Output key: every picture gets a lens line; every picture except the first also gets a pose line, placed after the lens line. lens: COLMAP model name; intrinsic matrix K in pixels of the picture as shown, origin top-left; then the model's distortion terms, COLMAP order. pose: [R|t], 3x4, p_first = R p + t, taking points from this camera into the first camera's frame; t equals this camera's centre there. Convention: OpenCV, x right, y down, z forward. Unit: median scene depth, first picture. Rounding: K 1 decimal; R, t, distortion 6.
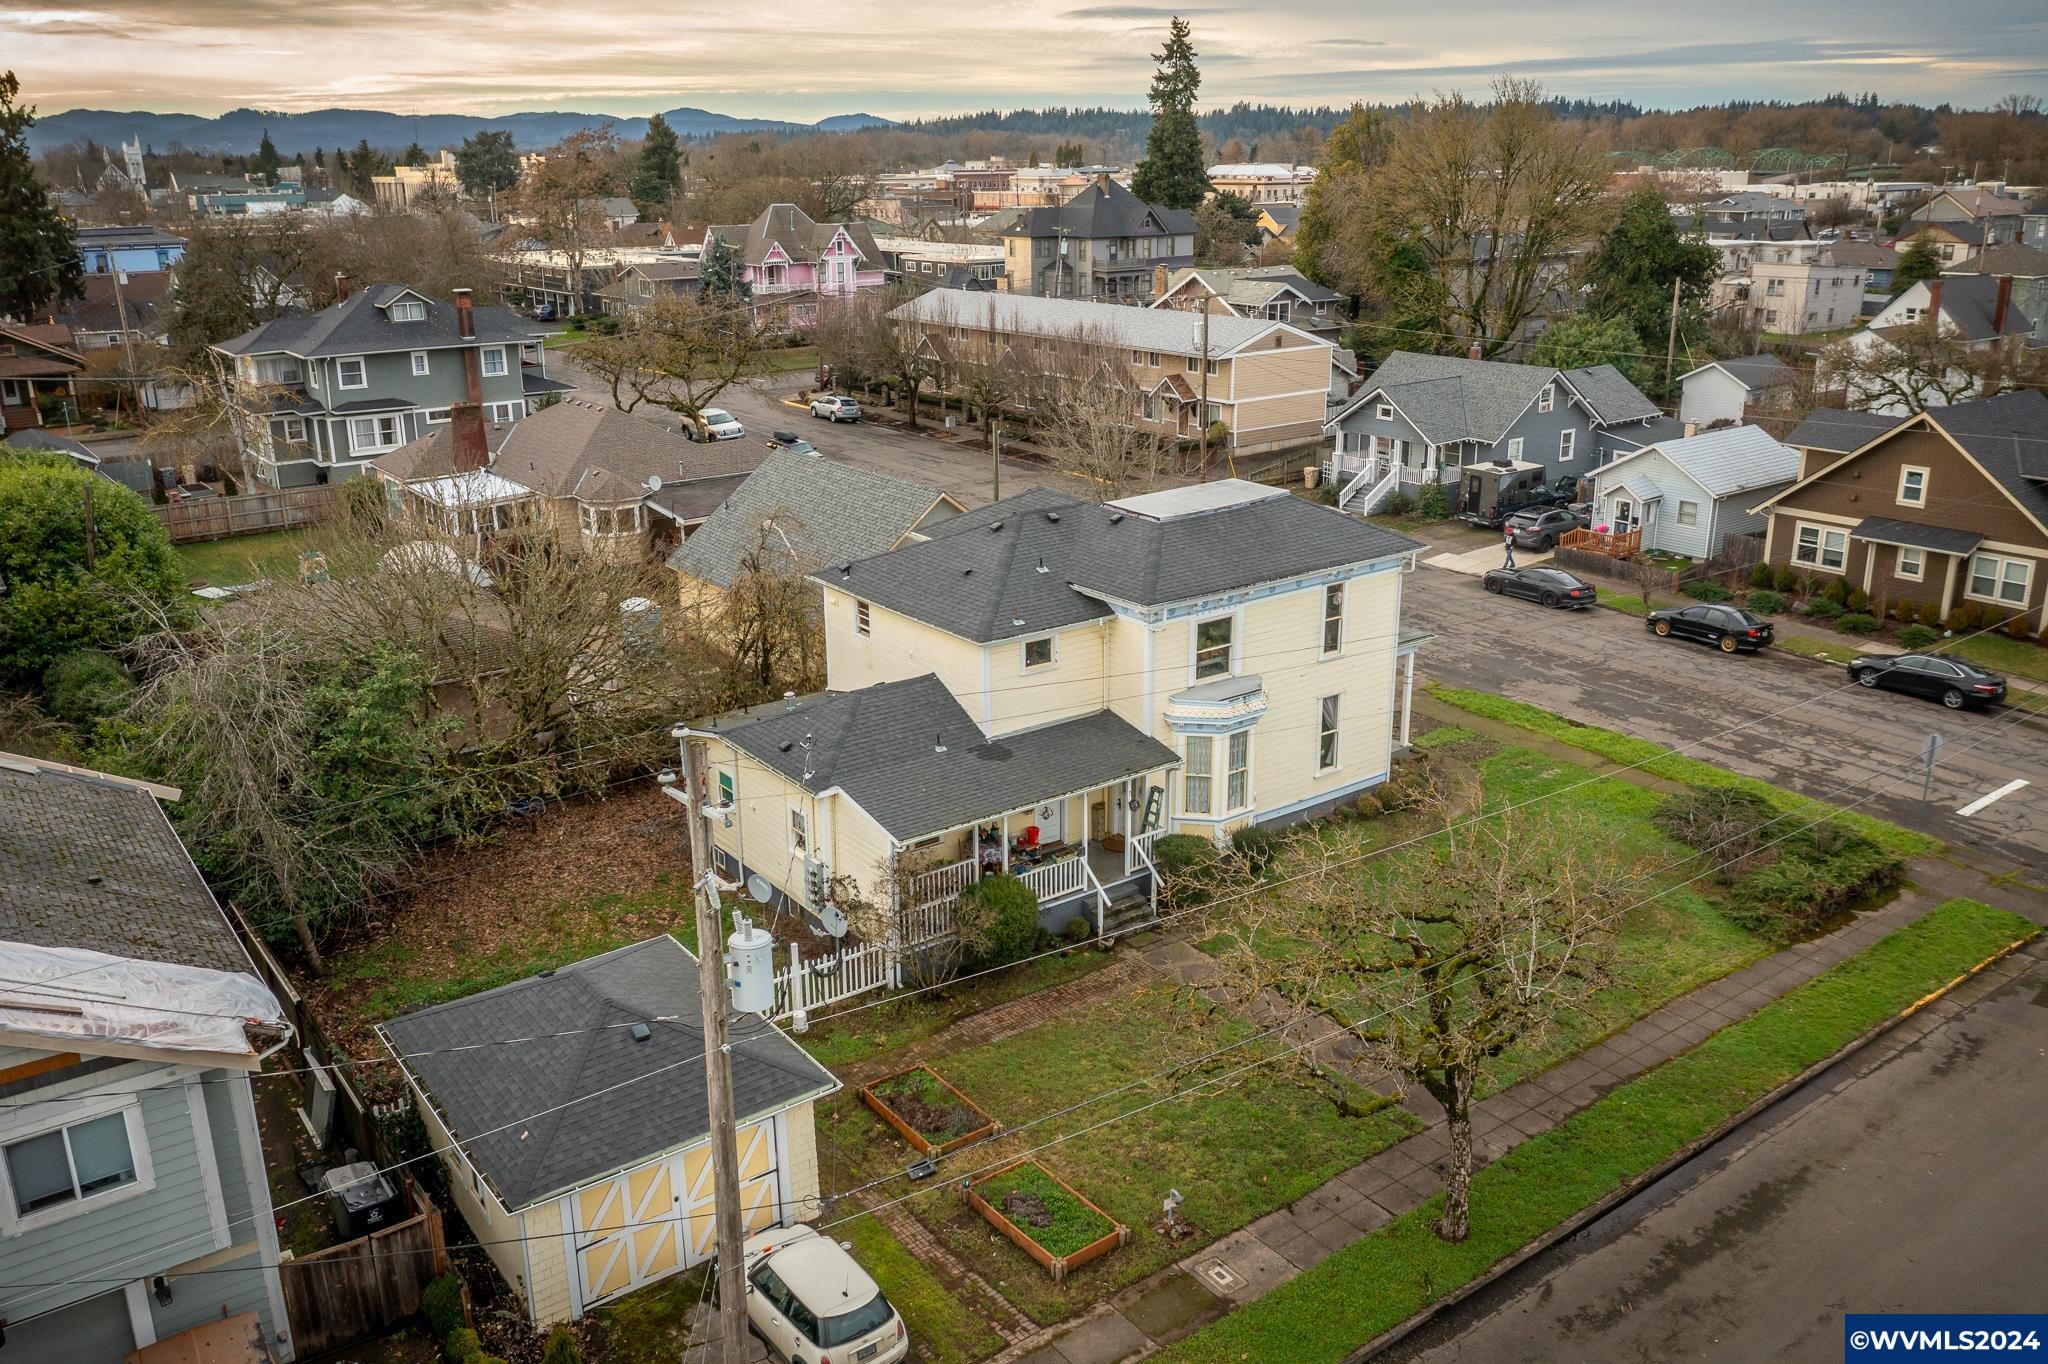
lens RADIAL K [[1628.0, 0, 1024.0], [0, 1628.0, 682.0], [0, 0, 1]] dist [-0.006206, 0.001089]
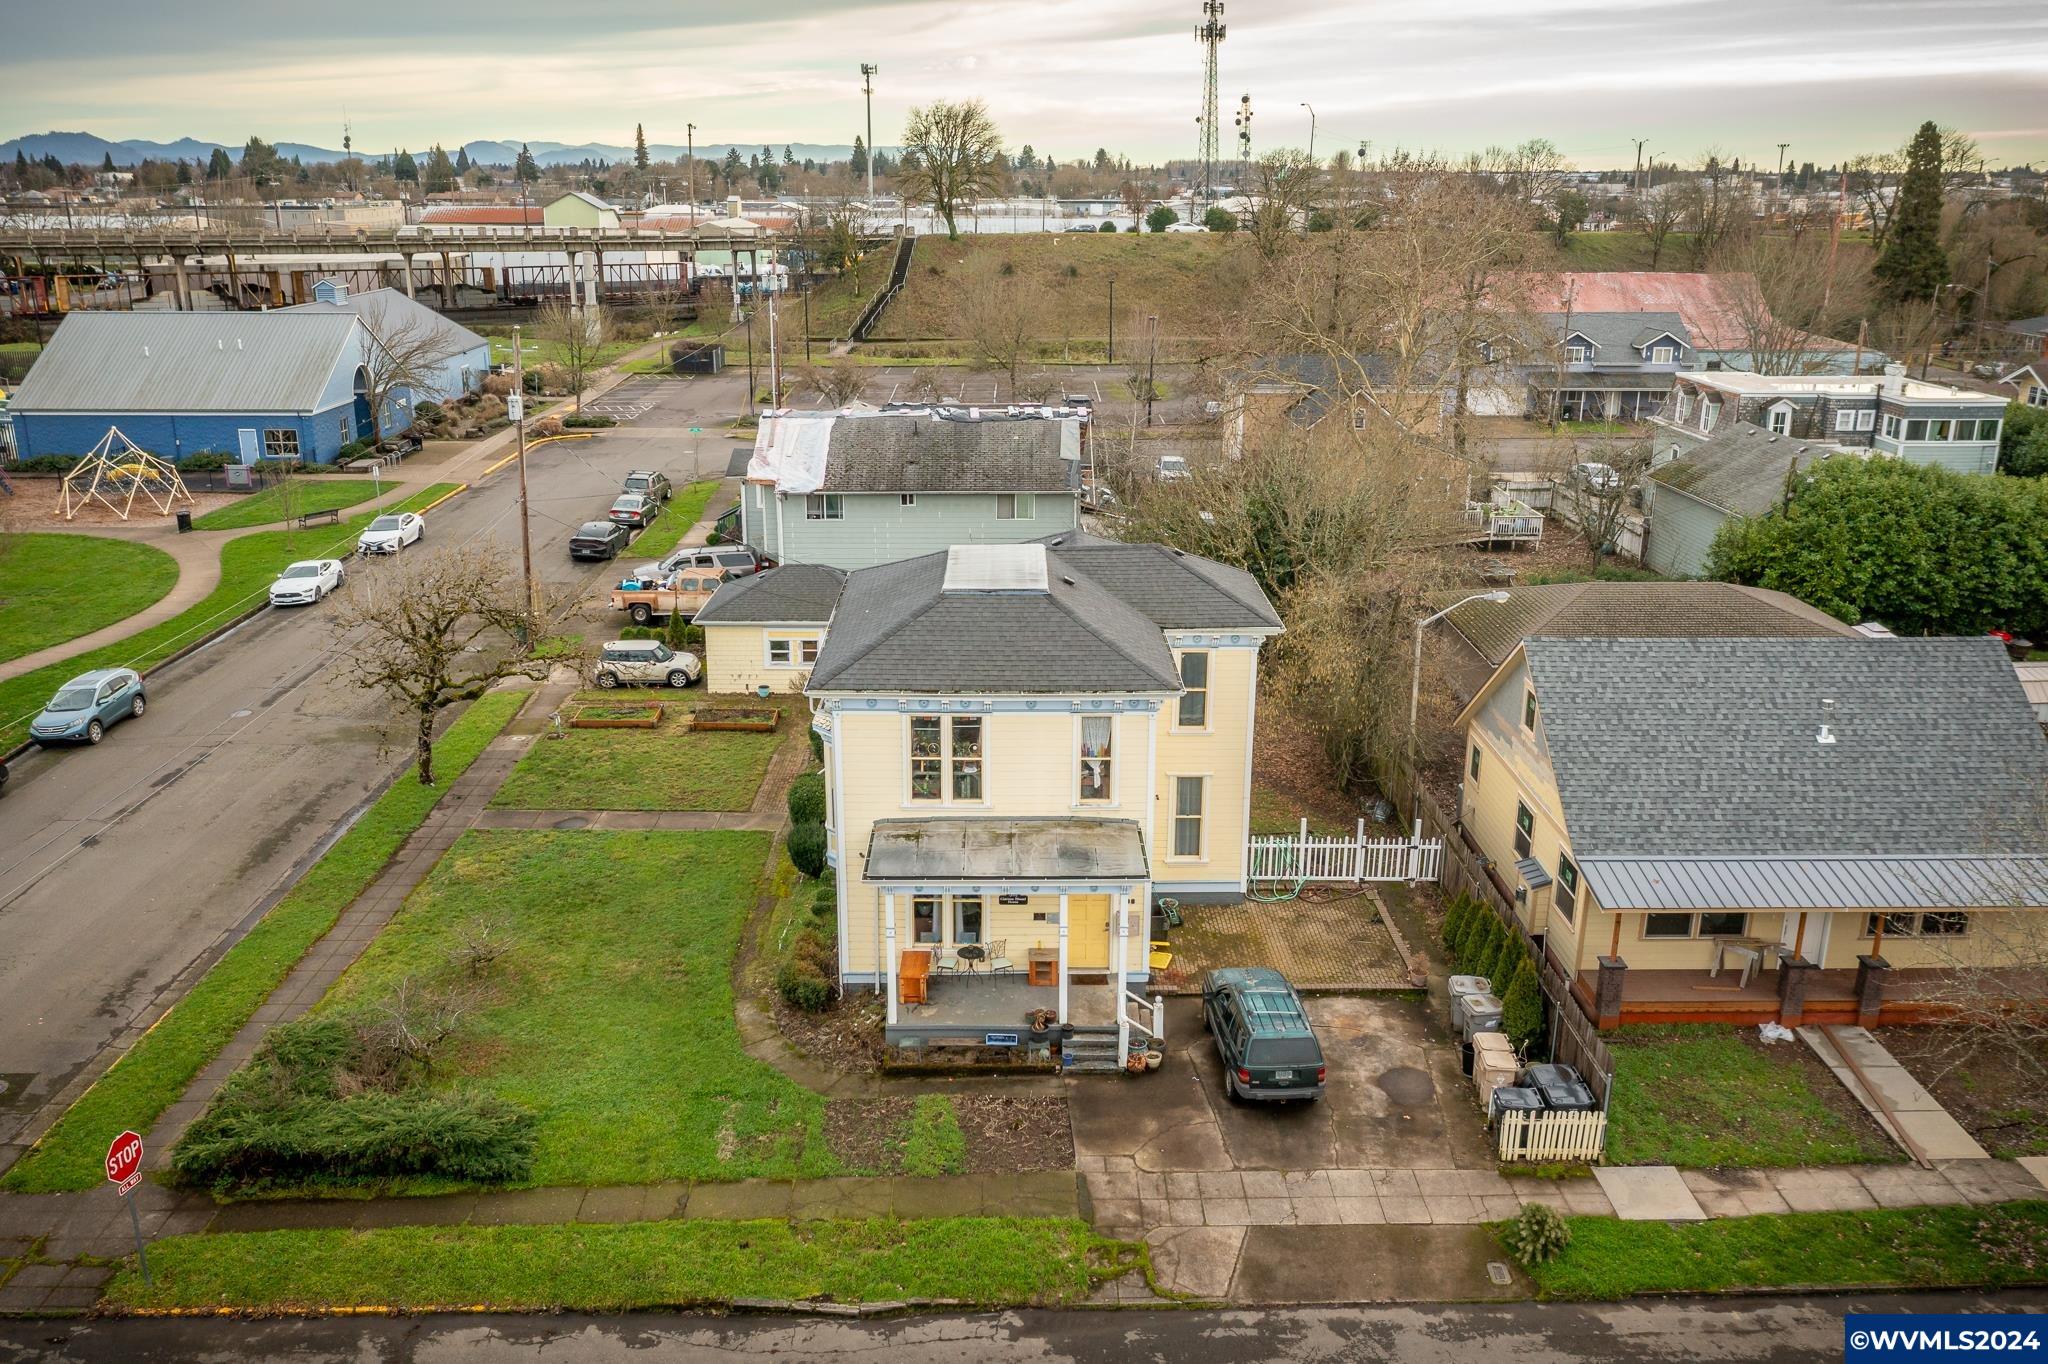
lens RADIAL K [[1610.9, 0, 1022.3], [0, 1610.9, 629.7], [0, 0, 1]] dist [-0.010568, -0.003325]
pose [[-0.588469, 0.226042, -0.776280, 0.558152], [-0.243401, 0.866055, 0.436697, -0.335086], [0.771013, 0.445930, -0.454627, 1.030561]]
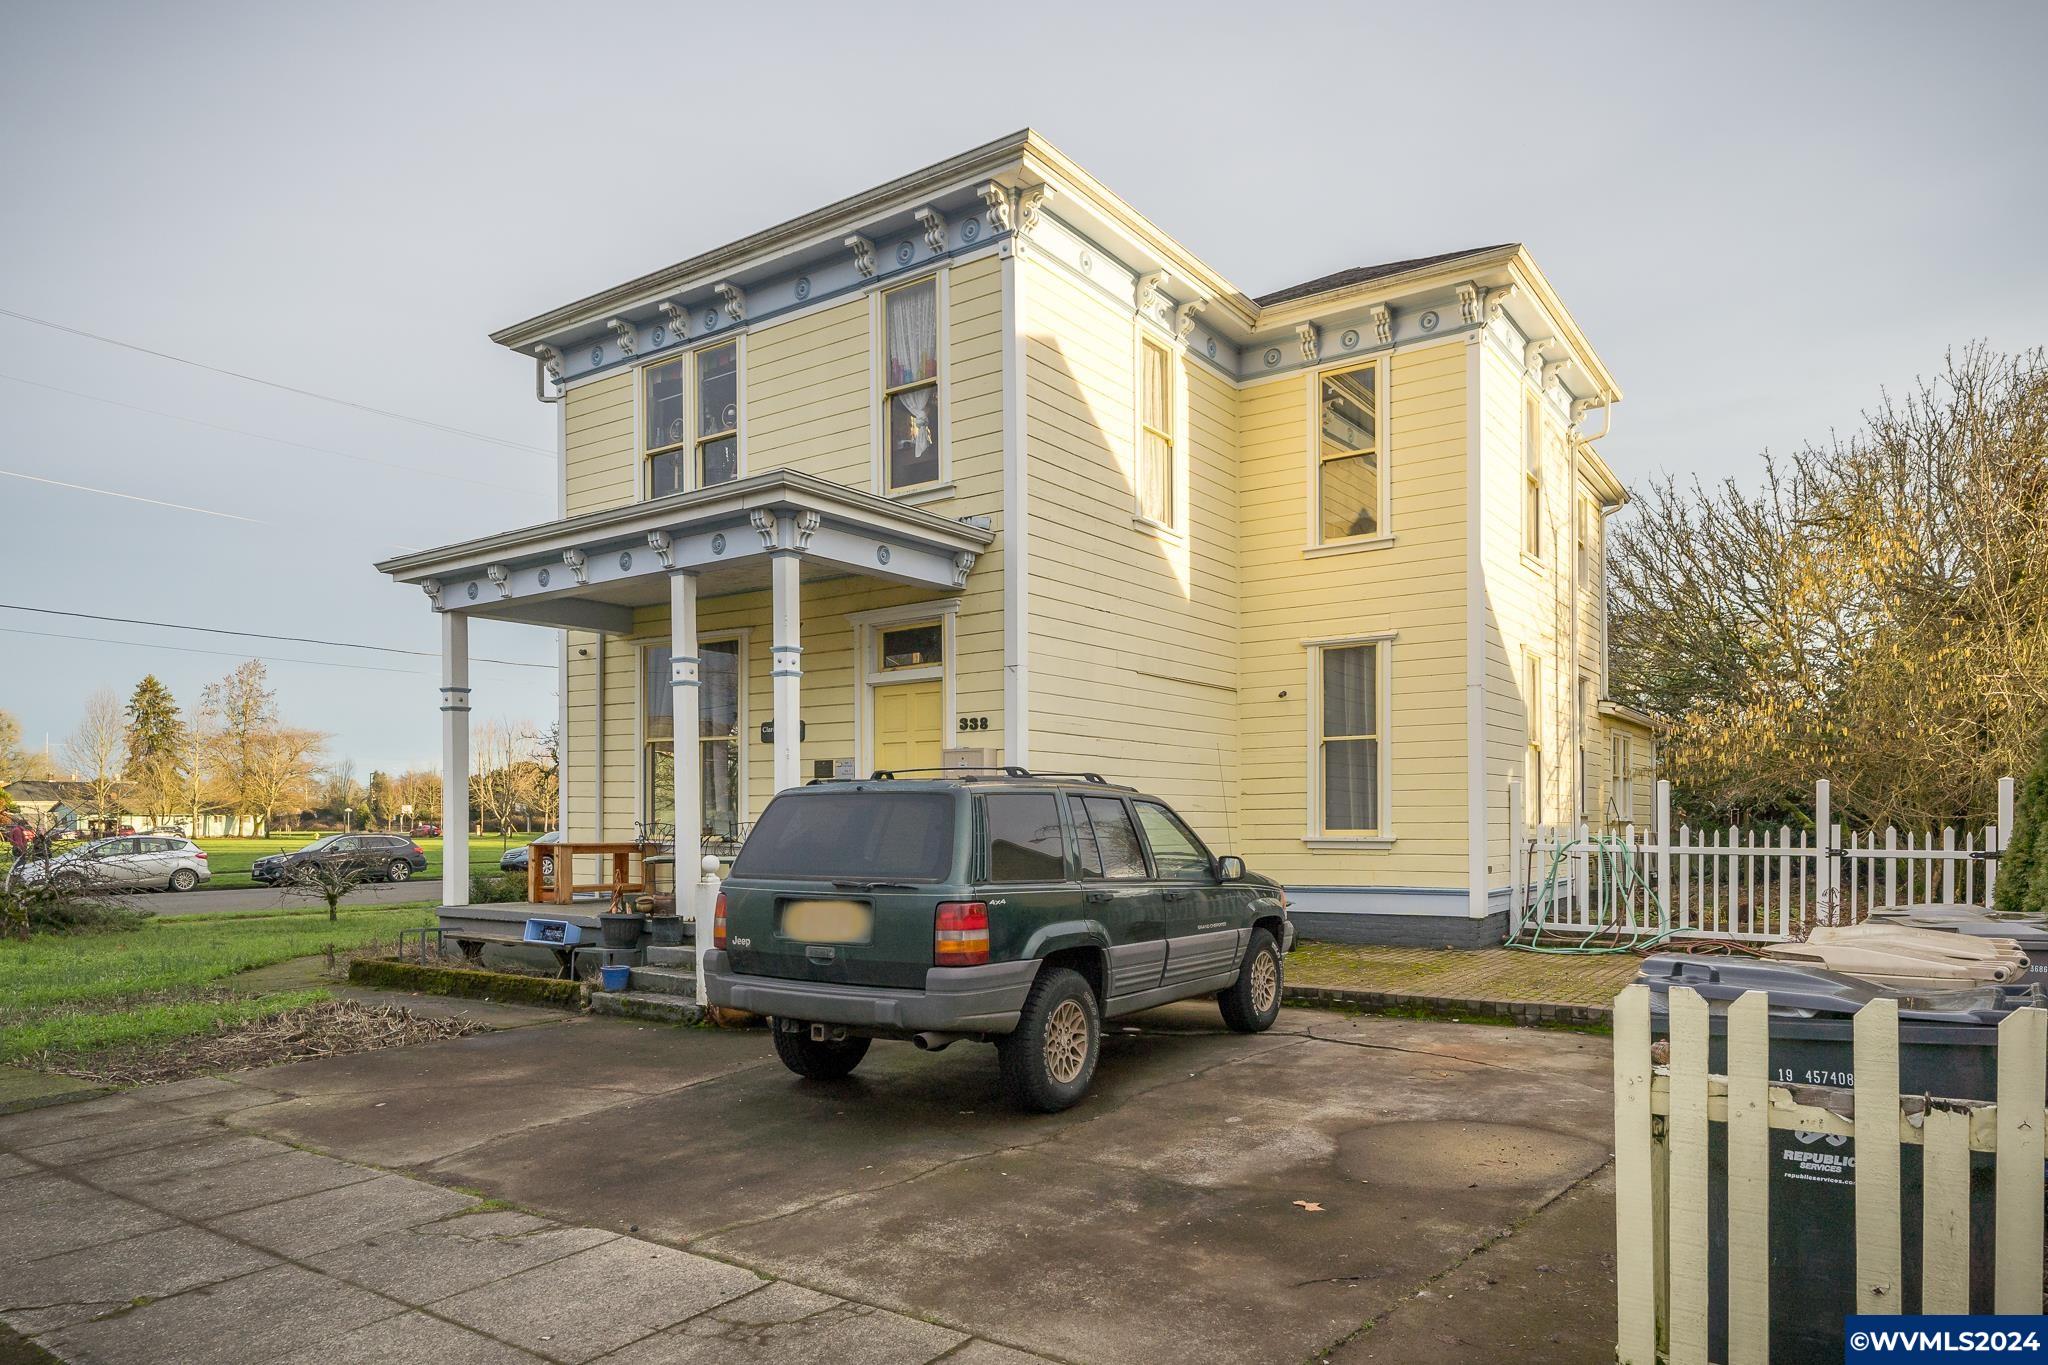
lens RADIAL K [[1265.9, 0, 1012.3], [0, 1265.9, 808.2], [0, 0, 1]] dist [-0.000343, -0.001396]
pose [[-0.948686, 0.013180, -0.315943, 0.166144], [-0.081206, 0.955470, 0.283696, -0.051624], [0.305613, 0.294795, -0.905371, 1.021138]]
